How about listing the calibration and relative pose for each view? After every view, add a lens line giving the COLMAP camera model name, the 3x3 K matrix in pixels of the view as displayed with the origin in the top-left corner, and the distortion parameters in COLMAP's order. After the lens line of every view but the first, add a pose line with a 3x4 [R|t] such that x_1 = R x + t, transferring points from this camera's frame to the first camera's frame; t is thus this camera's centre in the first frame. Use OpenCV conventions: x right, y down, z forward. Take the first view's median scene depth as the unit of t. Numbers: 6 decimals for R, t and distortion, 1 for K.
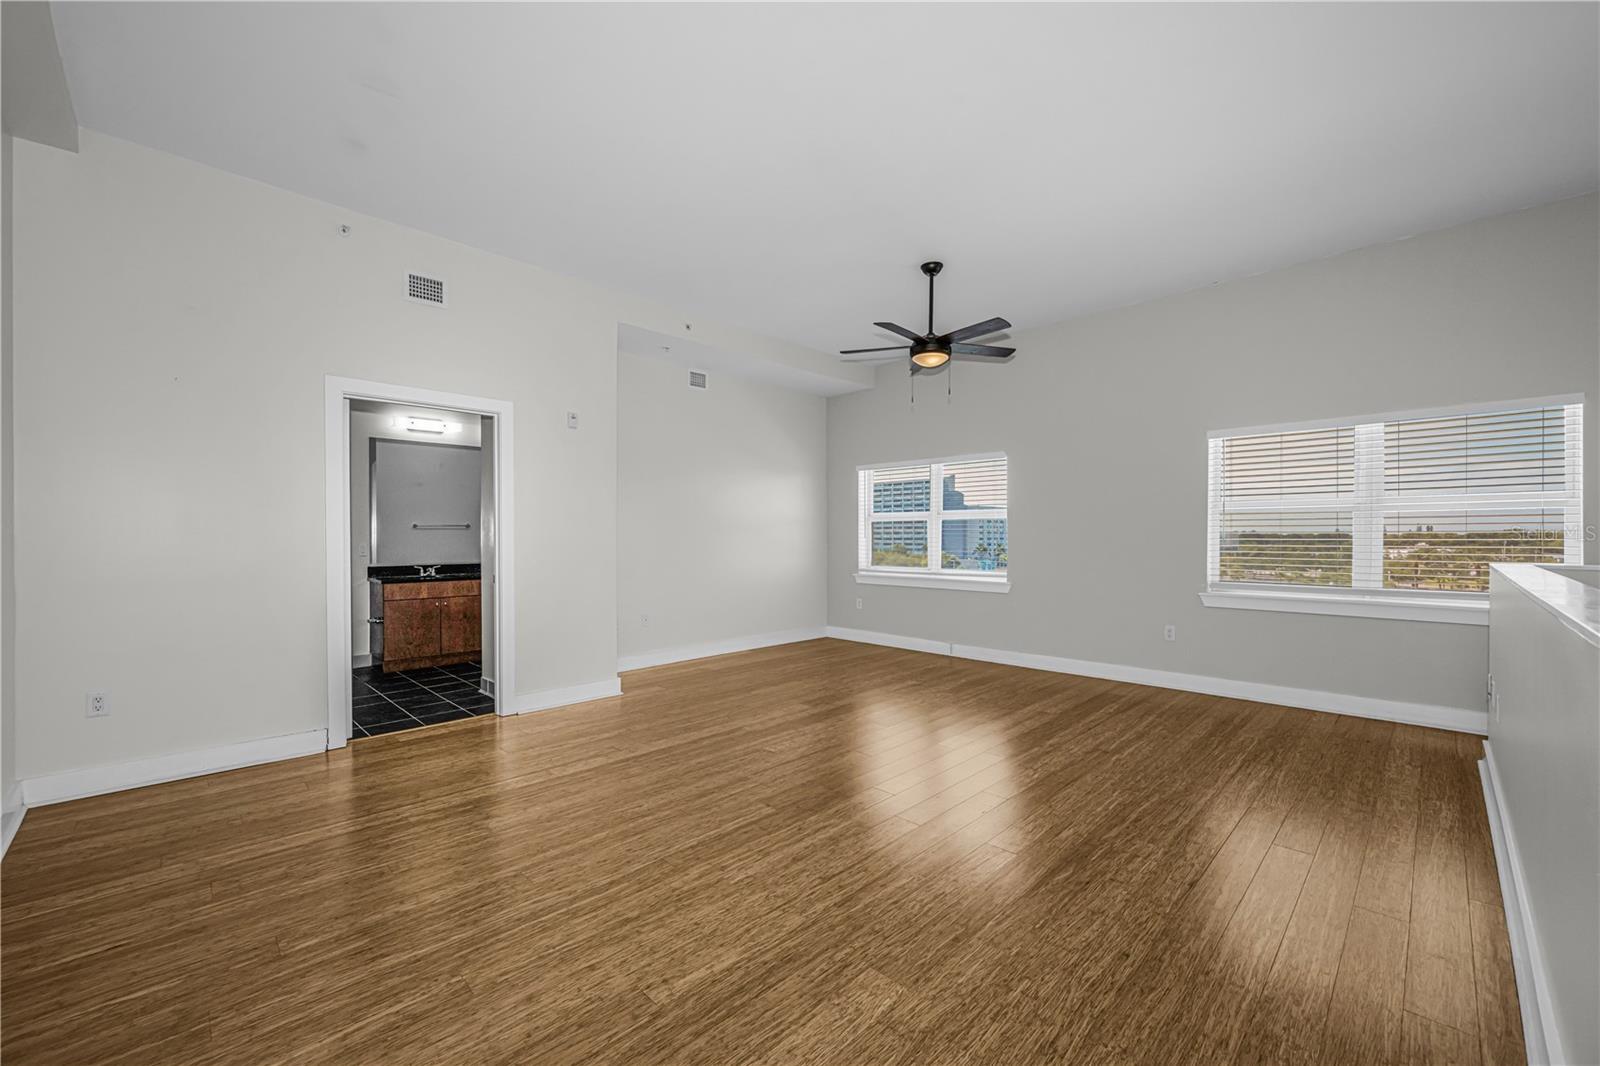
lens RADIAL K [[640.1, 0, 798.0], [0, 640.1, 534.9], [0, 0, 1]] dist [-0.009134, 0.000344]
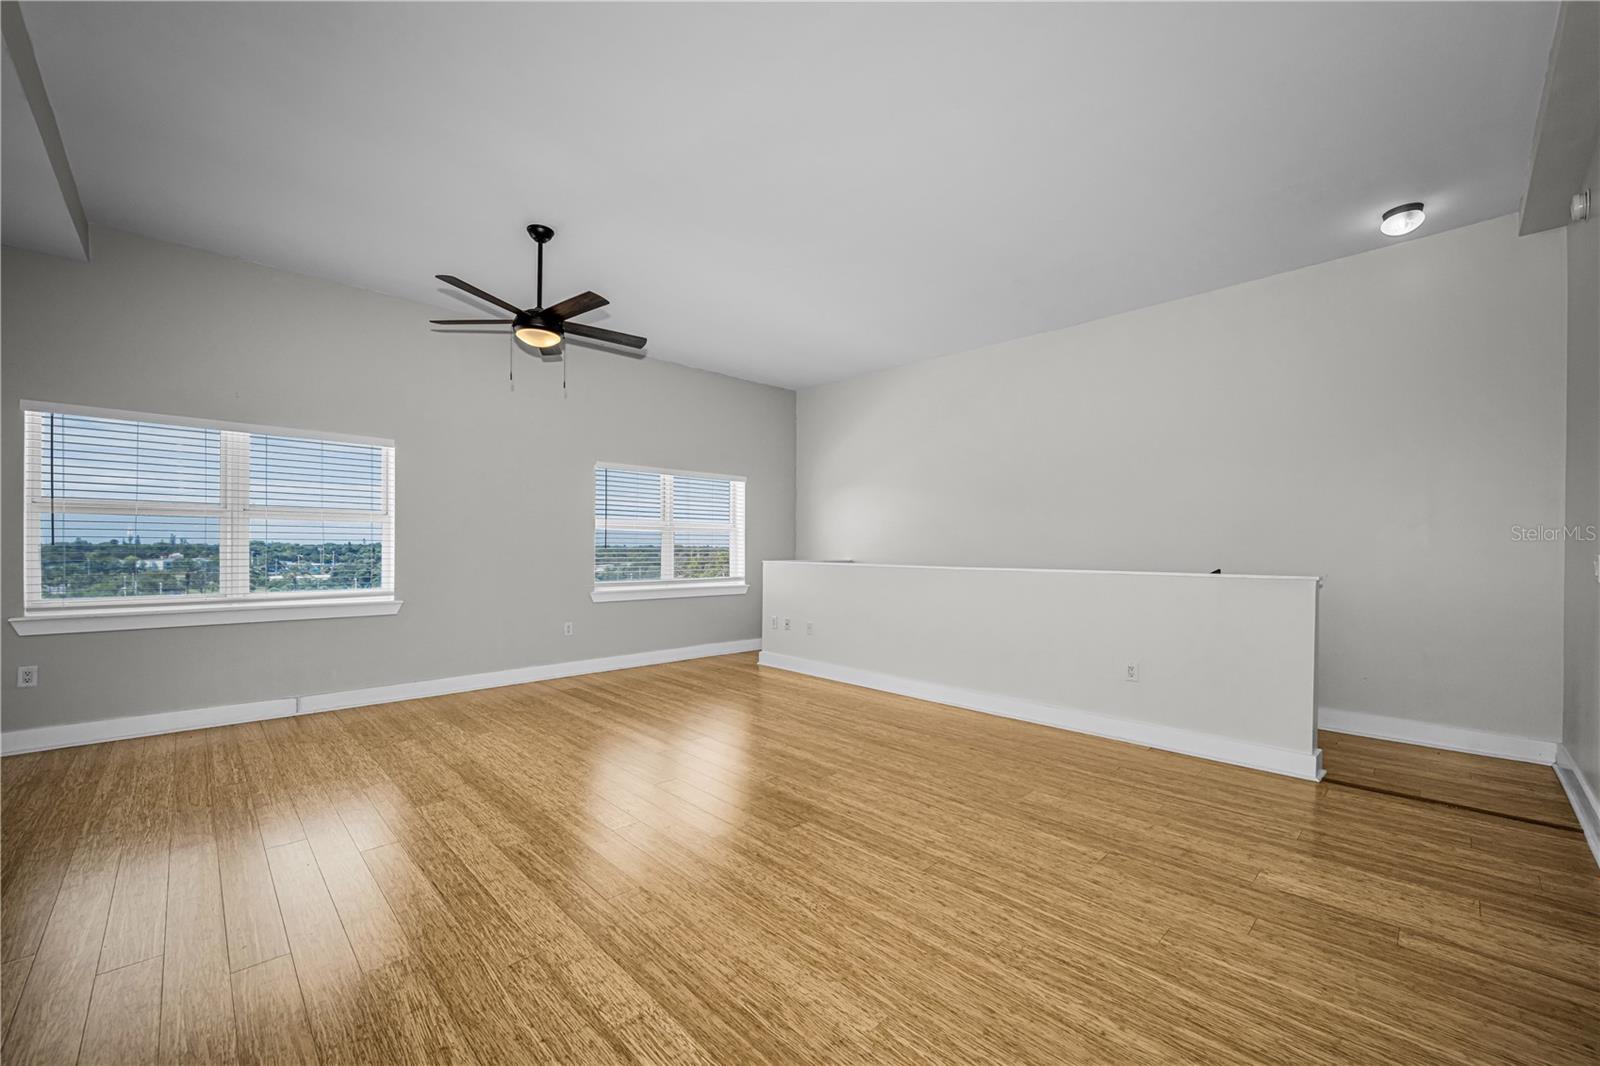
lens RADIAL K [[631.9, 0, 804.5], [0, 631.9, 544.1], [0, 0, 1]] dist [-0.000001, -0.000204]
pose [[0.009815, 0.005254, 0.999938, -0.665037], [-0.008508, 0.999950, -0.005171, 0.002174], [-0.999916, -0.008456, 0.009860, 0.652357]]
